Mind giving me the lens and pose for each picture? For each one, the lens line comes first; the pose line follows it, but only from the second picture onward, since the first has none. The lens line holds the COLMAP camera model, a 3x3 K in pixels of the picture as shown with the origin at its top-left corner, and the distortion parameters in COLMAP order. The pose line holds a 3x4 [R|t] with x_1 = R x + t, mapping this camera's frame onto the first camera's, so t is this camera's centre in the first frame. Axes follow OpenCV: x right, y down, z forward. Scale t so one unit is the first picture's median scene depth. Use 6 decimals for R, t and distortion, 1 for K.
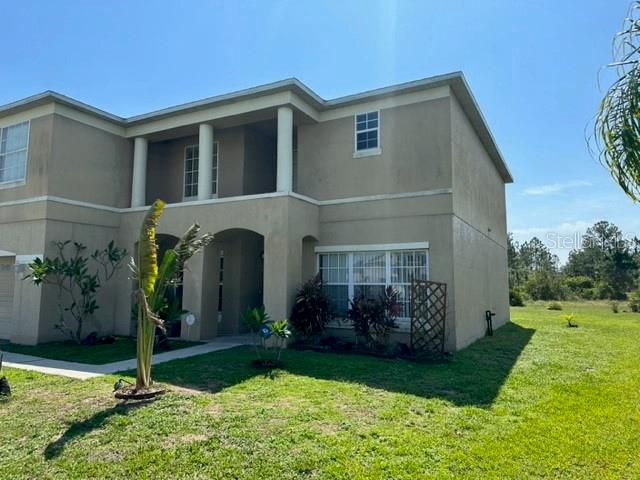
lens RADIAL K [[453.2, 0, 319.5], [0, 453.2, 239.9], [0, 0, 1]] dist [0.043147, -0.081347]
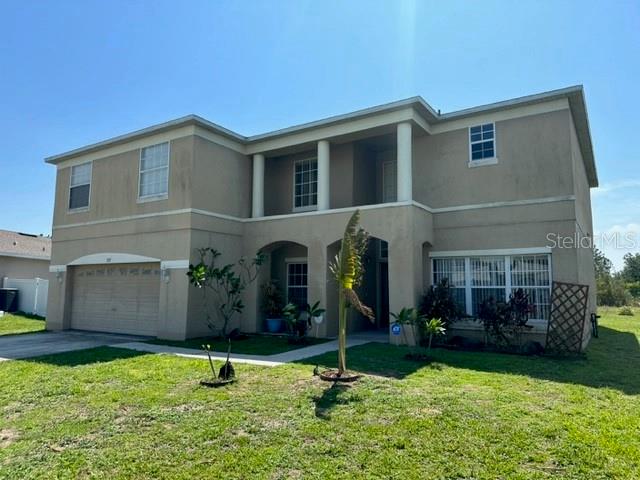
lens RADIAL K [[453.2, 0, 303.7], [0, 453.2, 244.8], [0, 0, 1]] dist [0.043147, -0.081347]
pose [[0.995039, -0.007576, -0.099195, -0.207646], [0.007280, 0.999968, -0.003343, -0.000236], [0.099218, 0.002604, 0.995062, -0.095790]]
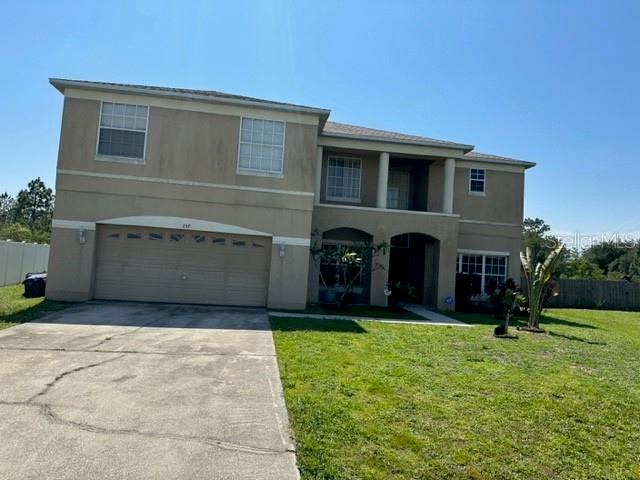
lens RADIAL K [[453.2, 0, 320.5], [0, 453.2, 244.7], [0, 0, 1]] dist [0.043147, -0.081347]
pose [[0.822618, 0.078956, 0.563086, -1.275311], [-0.117140, 0.992601, 0.031948, 0.003617], [-0.556397, -0.092241, 0.825781, -0.057192]]
